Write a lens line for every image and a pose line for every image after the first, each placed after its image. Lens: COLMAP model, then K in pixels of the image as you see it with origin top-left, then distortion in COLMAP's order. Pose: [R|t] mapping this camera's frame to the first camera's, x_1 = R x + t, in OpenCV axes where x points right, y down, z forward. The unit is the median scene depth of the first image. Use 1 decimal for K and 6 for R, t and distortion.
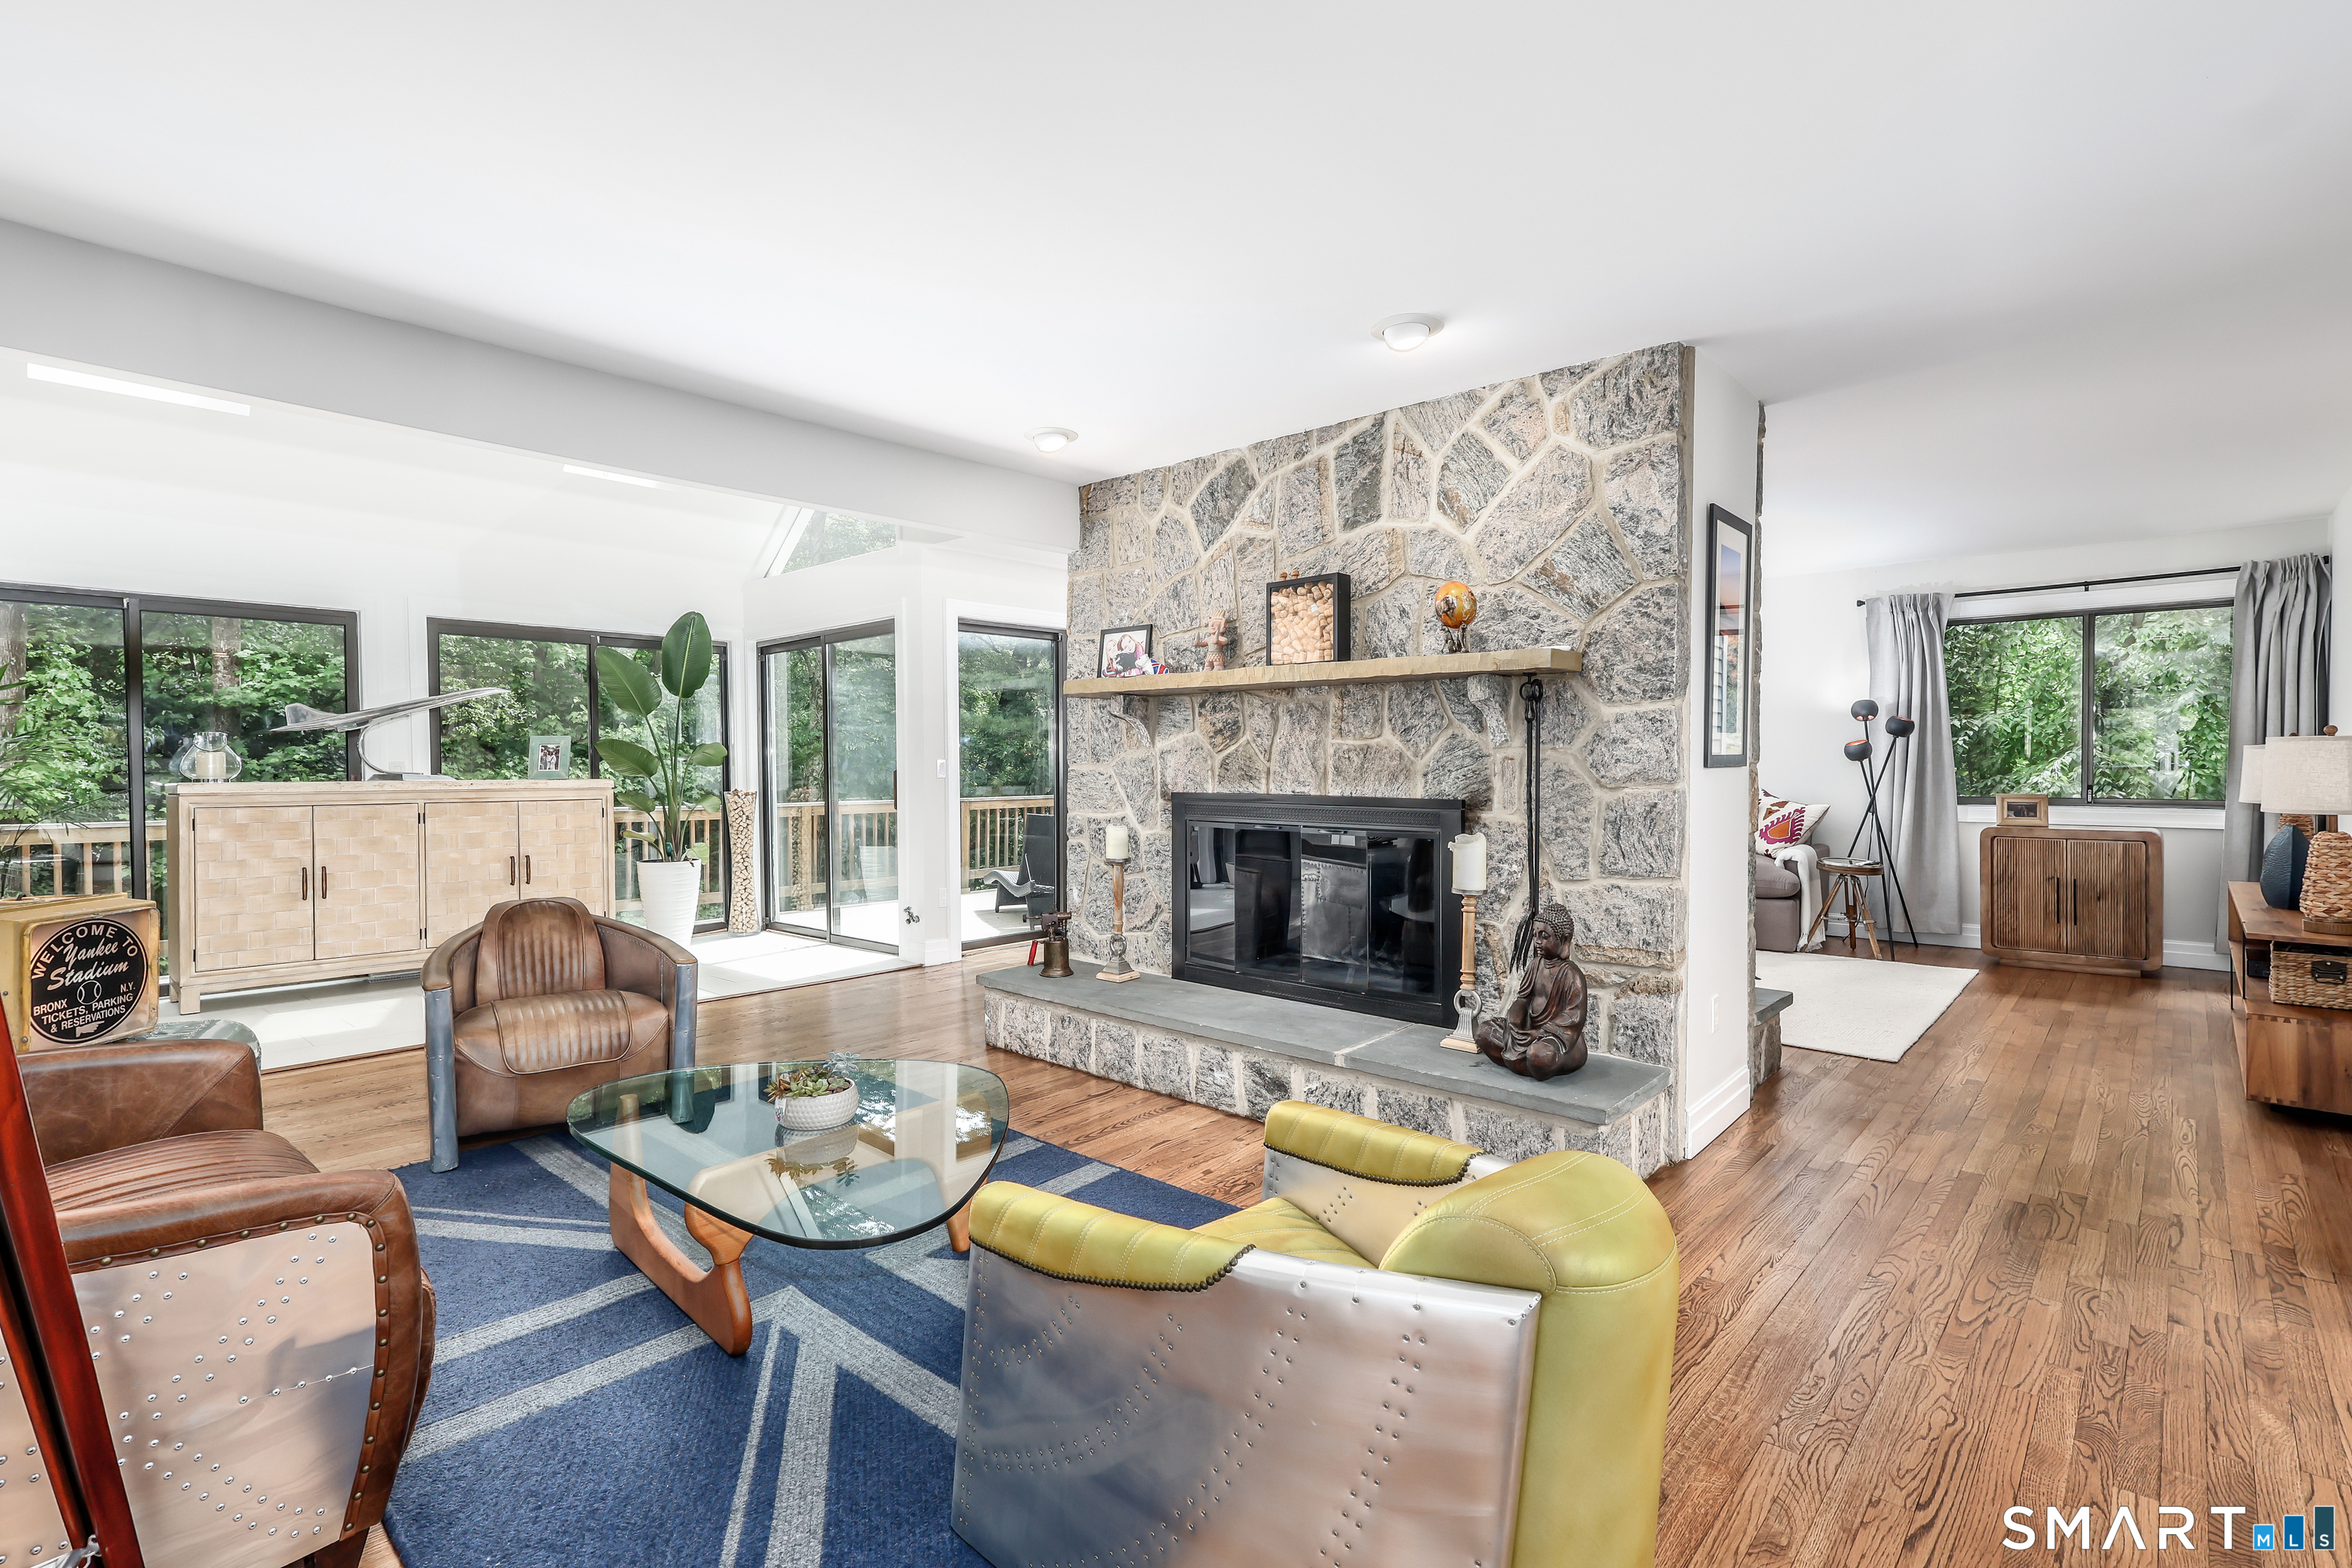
lens RADIAL K [[1119.4, 0, 1160.6], [0, 1119.4, 779.4], [0, 0, 1]] dist [-0.002473, -0.000218]
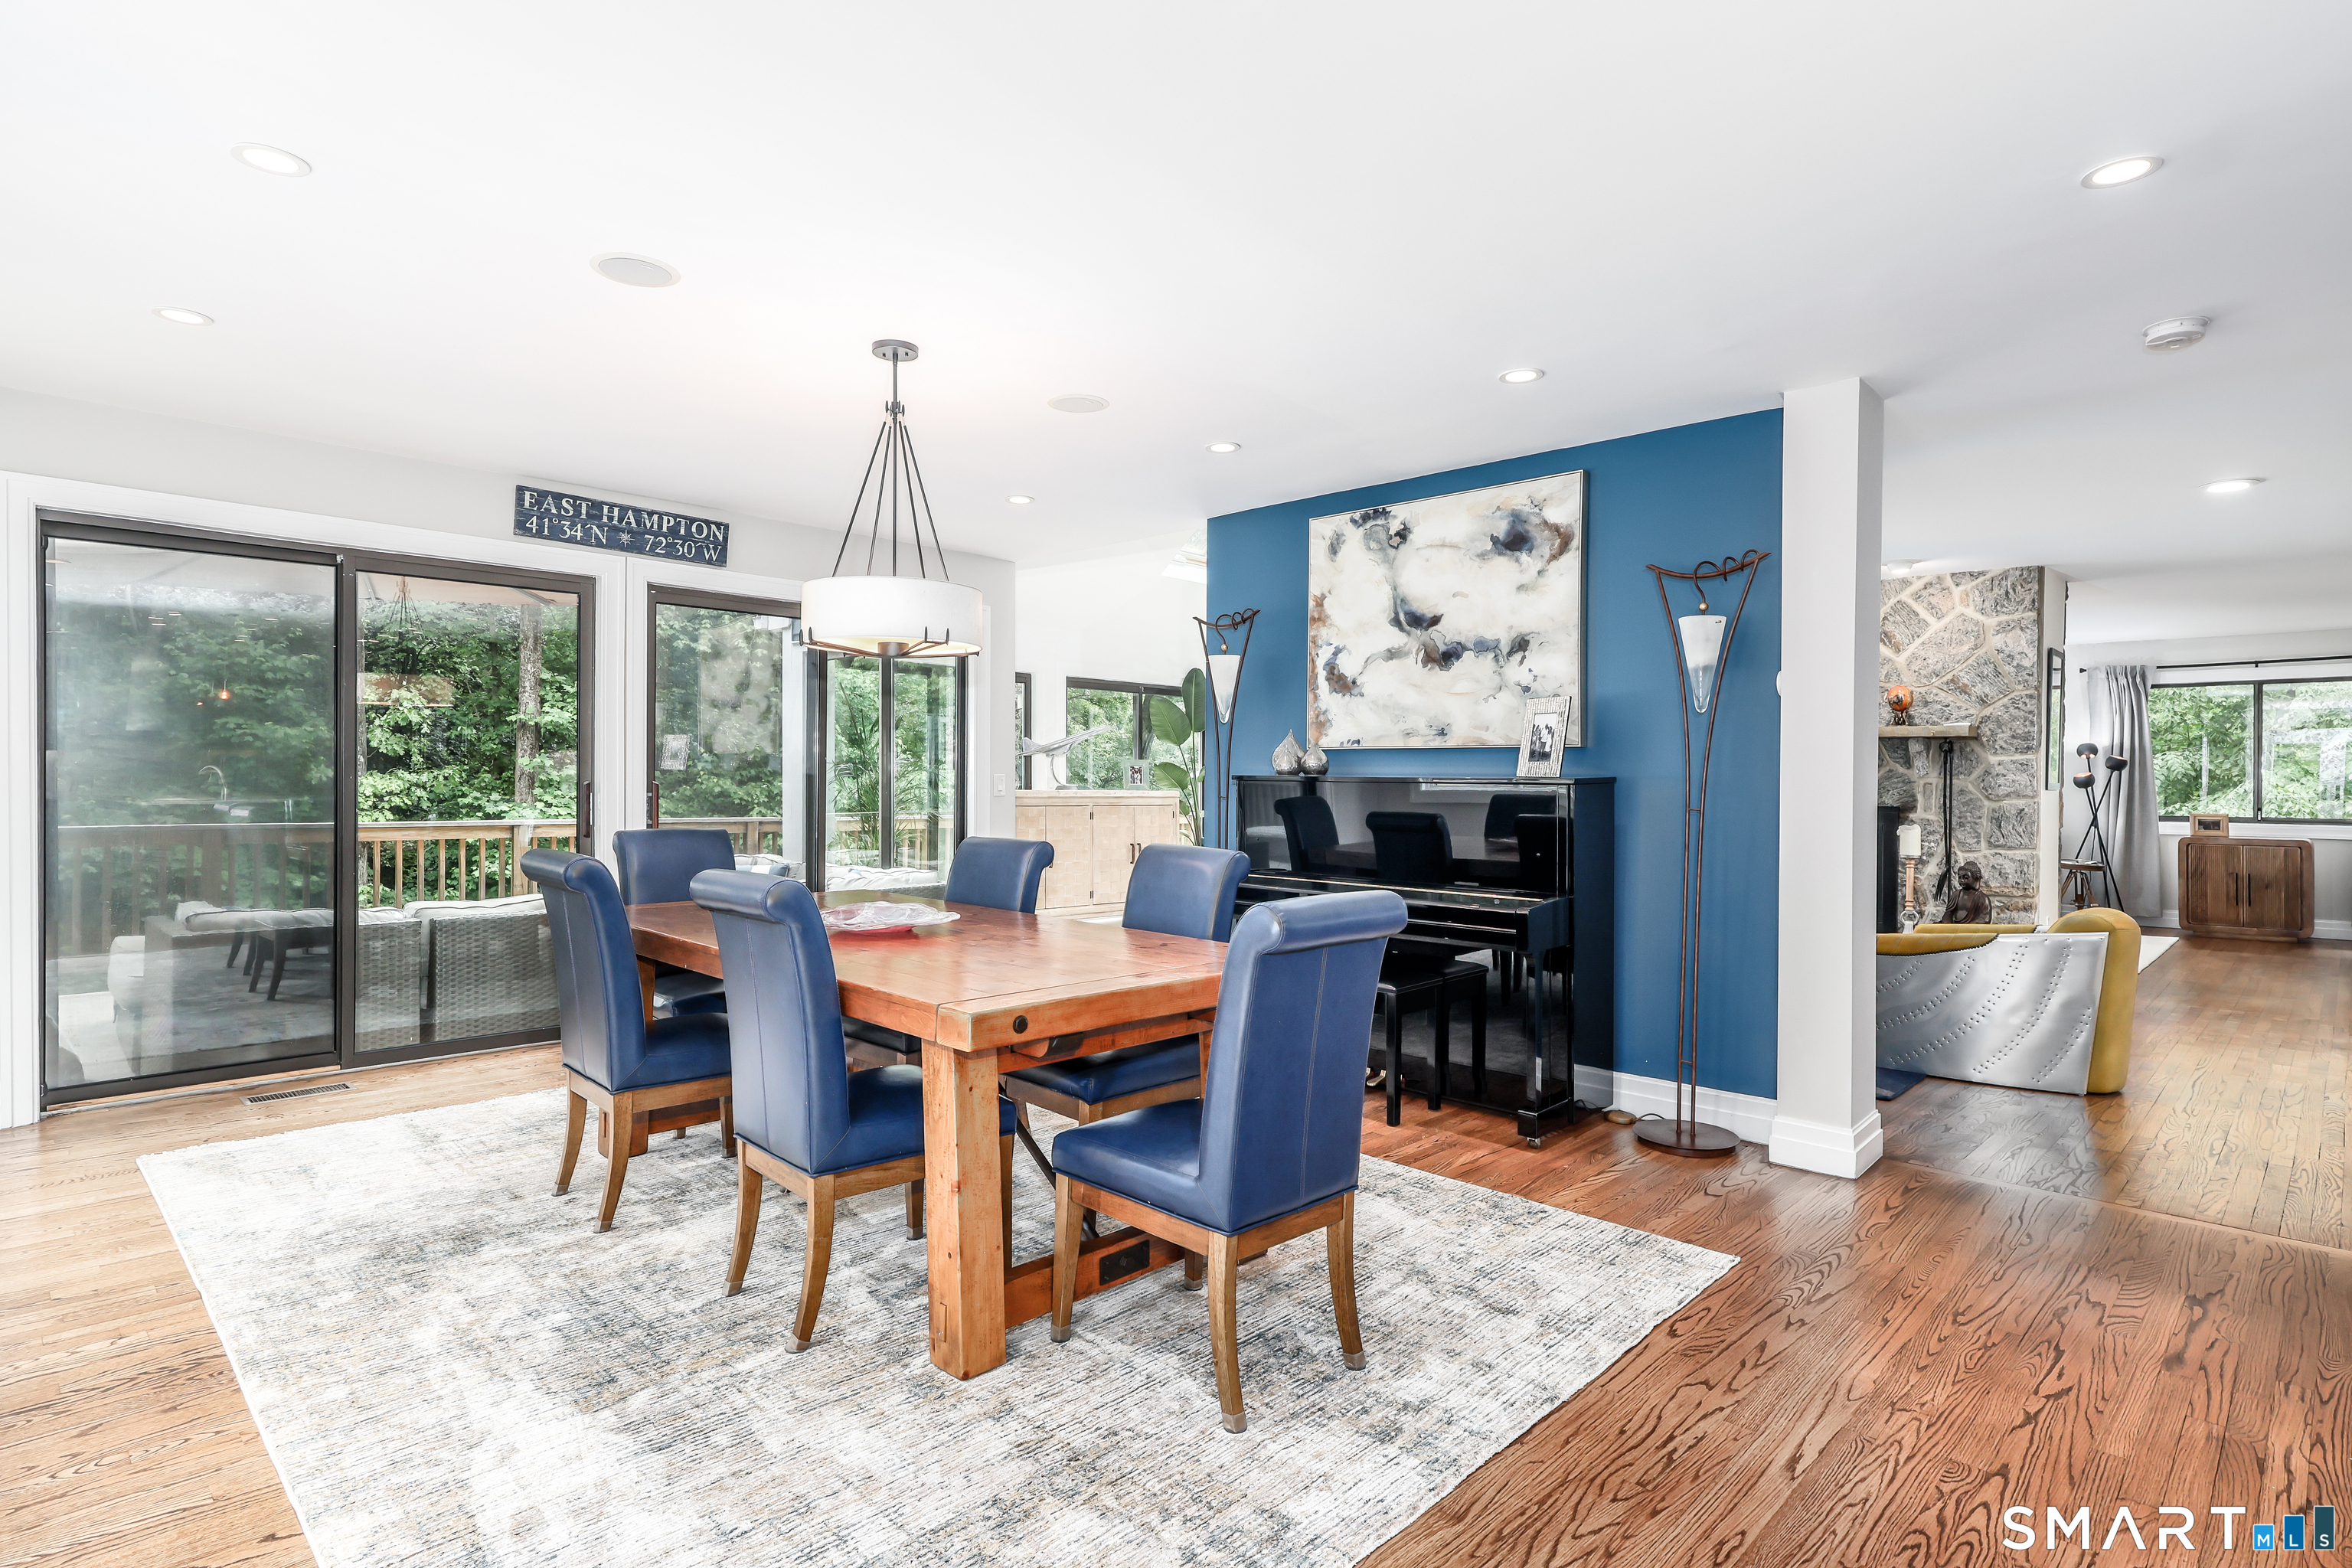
lens RADIAL K [[1223.6, 0, 1181.4], [0, 1223.6, 782.3], [0, 0, 1]] dist [0.002641, 0.000489]
pose [[0.999595, 0.011683, -0.025949, -0.844677], [-0.012103, 0.999798, -0.016062, 0.025151], [0.025756, 0.016370, 0.999534, -1.006617]]
